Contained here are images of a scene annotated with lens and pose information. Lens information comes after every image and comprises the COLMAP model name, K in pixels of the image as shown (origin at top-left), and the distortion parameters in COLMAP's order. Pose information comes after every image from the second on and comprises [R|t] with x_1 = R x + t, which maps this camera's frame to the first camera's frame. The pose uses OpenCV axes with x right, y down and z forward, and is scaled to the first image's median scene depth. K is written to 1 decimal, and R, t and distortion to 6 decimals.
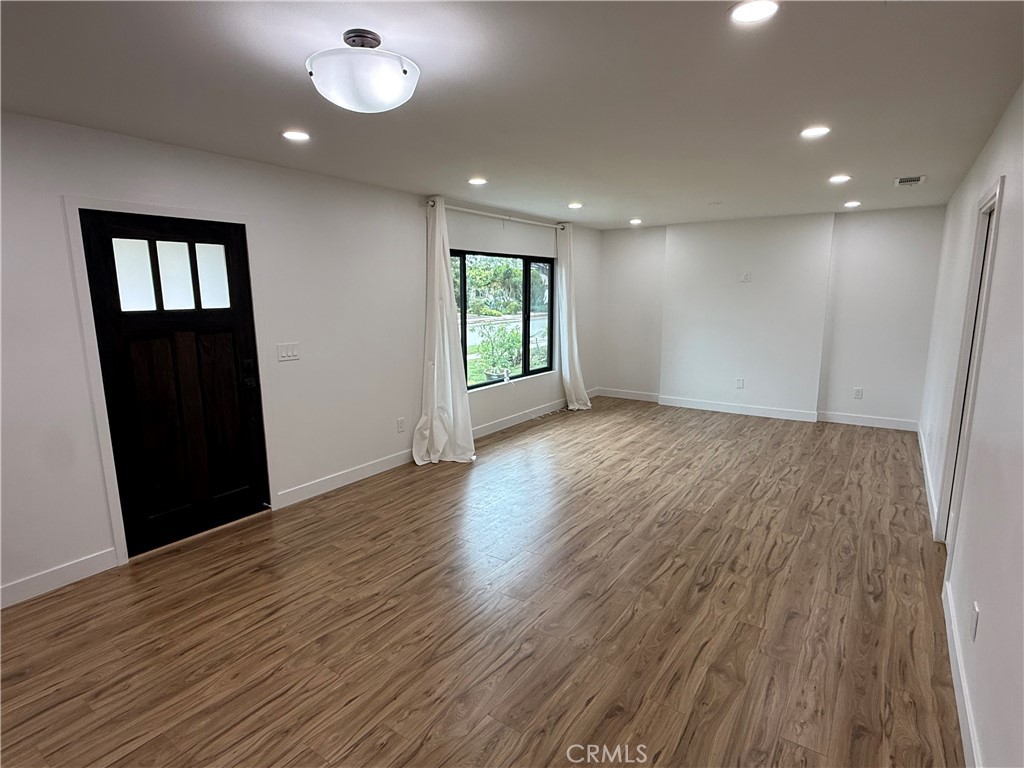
lens RADIAL K [[545.6, 0, 505.5], [0, 545.6, 388.8], [0, 0, 1]] dist [0.000742, 0.000177]
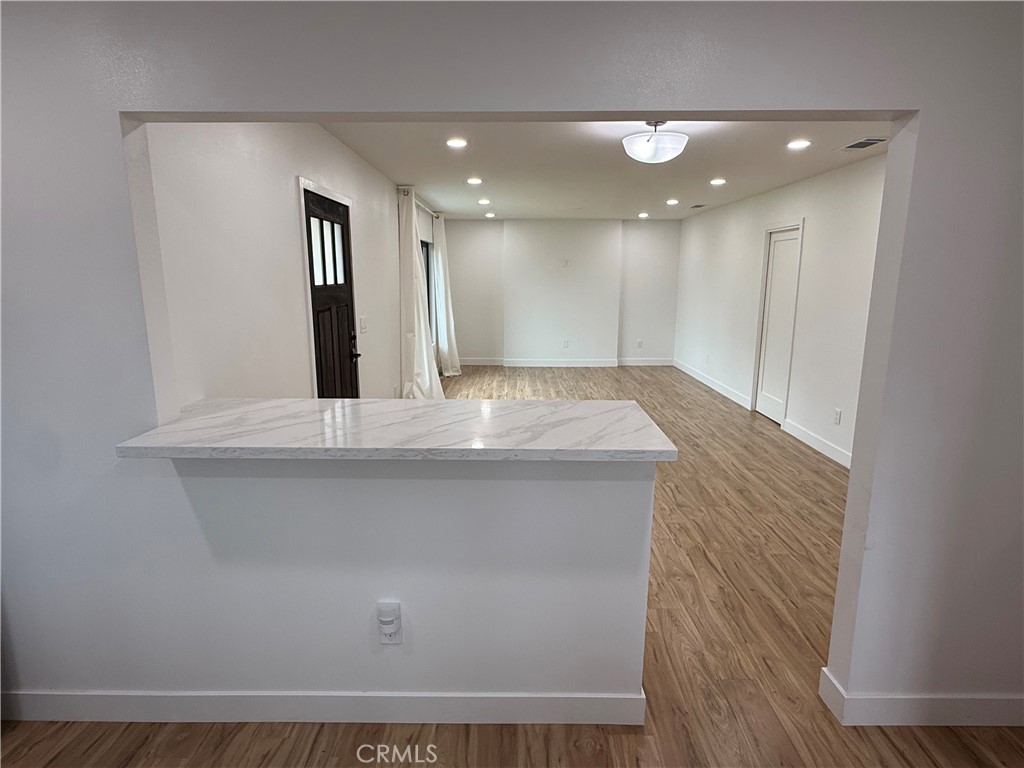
lens RADIAL K [[563.9, 0, 514.7], [0, 563.9, 382.9], [0, 0, 1]] dist [0.002736, 0.000101]
pose [[0.821770, -0.101733, 0.560664, -0.975299], [0.095898, 0.994591, 0.039911, 0.040185], [-0.561692, 0.020969, 0.827081, -0.123760]]
